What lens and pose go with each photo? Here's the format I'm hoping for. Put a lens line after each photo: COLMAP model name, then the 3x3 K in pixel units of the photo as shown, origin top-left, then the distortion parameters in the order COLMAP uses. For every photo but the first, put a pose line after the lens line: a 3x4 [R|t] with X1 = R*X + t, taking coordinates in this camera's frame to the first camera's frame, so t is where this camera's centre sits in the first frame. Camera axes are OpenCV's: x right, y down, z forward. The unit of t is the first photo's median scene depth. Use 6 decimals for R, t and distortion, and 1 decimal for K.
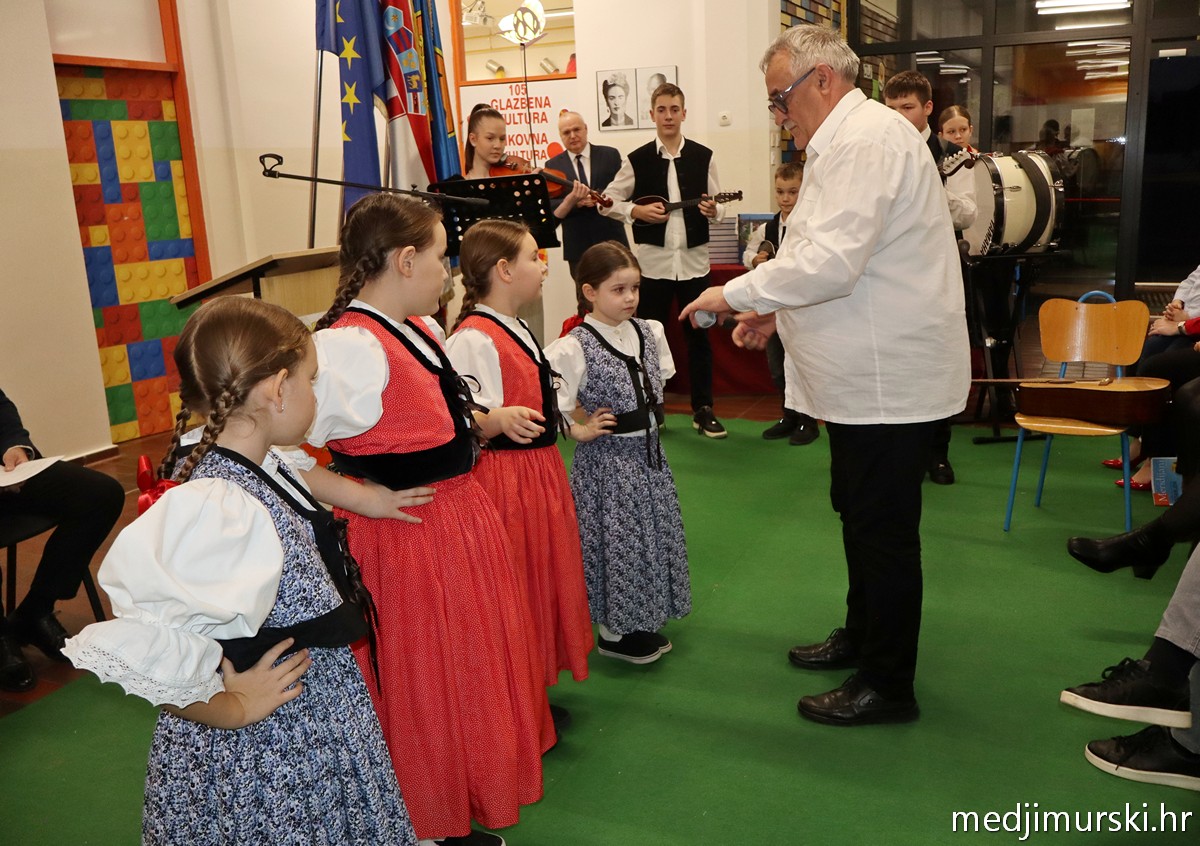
lens RADIAL K [[1054.4, 0, 645.0], [0, 1054.4, 418.4], [0, 0, 1]] dist [-0.010421, -0.016848]
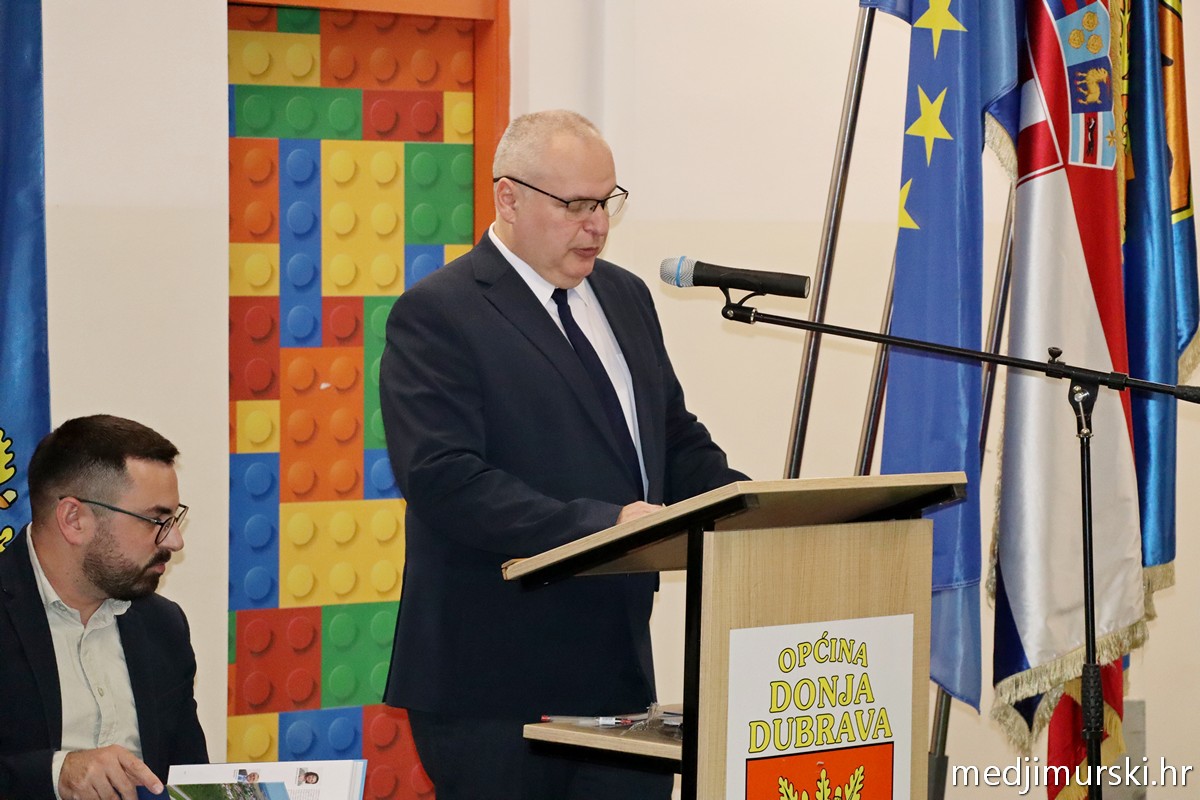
lens RADIAL K [[4582.3, 0, 607.0], [0, 4582.3, 398.8], [0, 0, 1]] dist [0.936007, 0.000000]
pose [[0.947891, 0.054478, -0.313903, 0.136595], [-0.115551, 0.976971, -0.179378, 0.106943], [0.296902, 0.206302, 0.932357, -0.552915]]
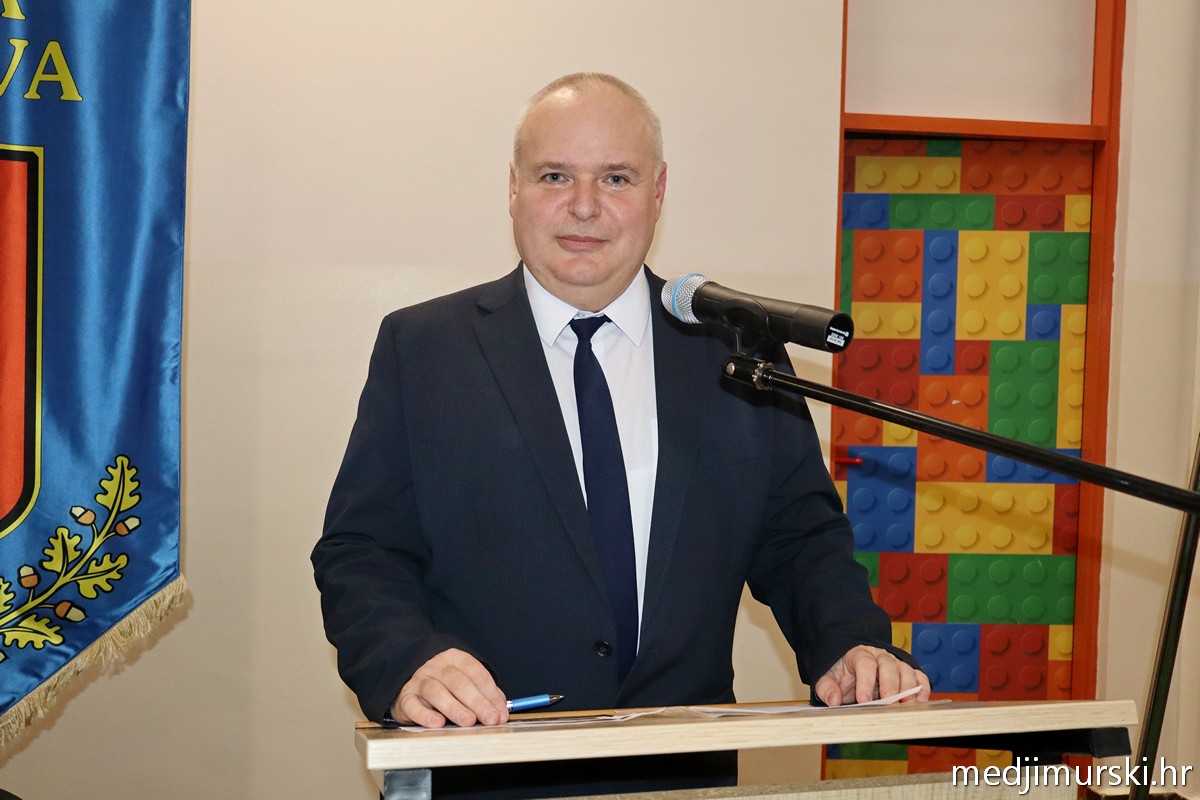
lens RADIAL K [[1215.8, 0, 596.4], [0, 1215.8, 403.1], [0, 0, 1]] dist [0.031819, 0.000000]
pose [[0.552972, 0.103228, -0.826781, -0.068515], [-0.230759, 0.972454, -0.032921, -0.128318], [0.800608, 0.208991, 0.561560, 0.499347]]
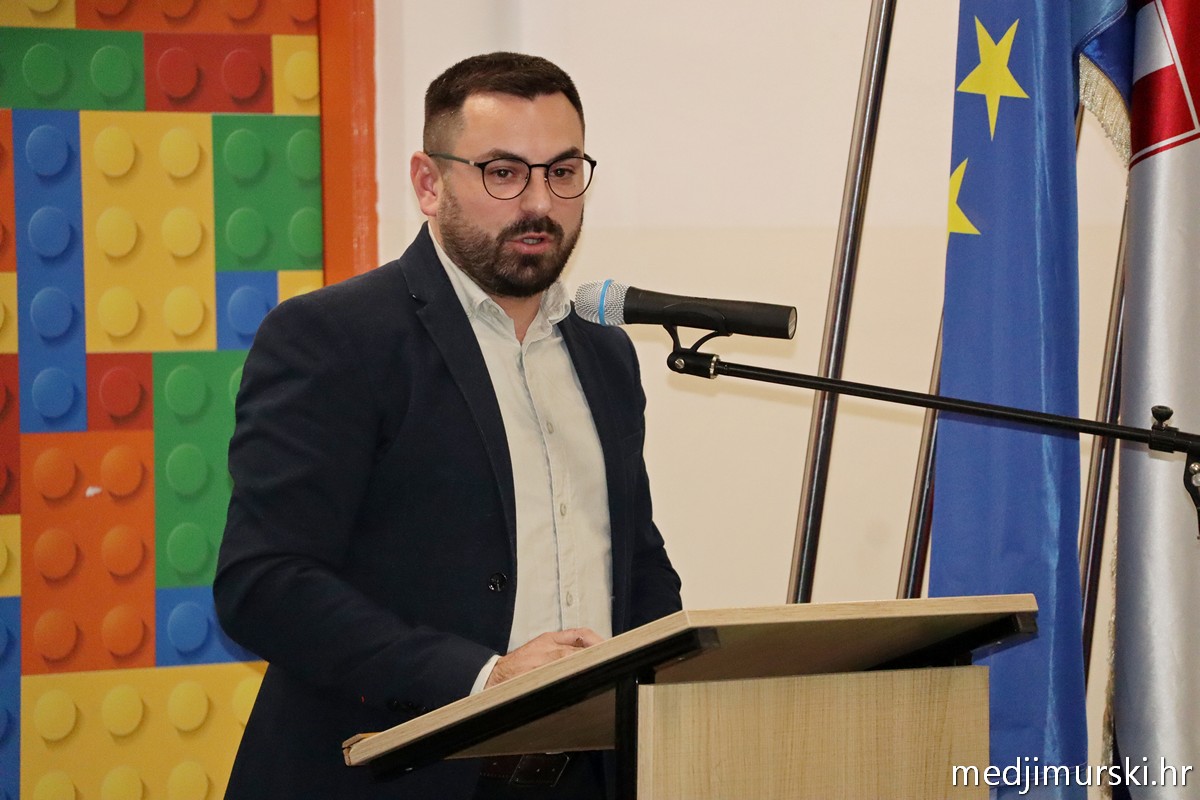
lens RADIAL K [[7795.0, 0, 609.9], [0, 7795.0, 399.8], [0, 0, 1]] dist [3.712303, 0.000000]
pose [[0.947165, 0.033209, -0.319022, 0.225824], [-0.100305, 0.975407, -0.196264, 0.148012], [0.304659, 0.217894, 0.927203, -0.725728]]
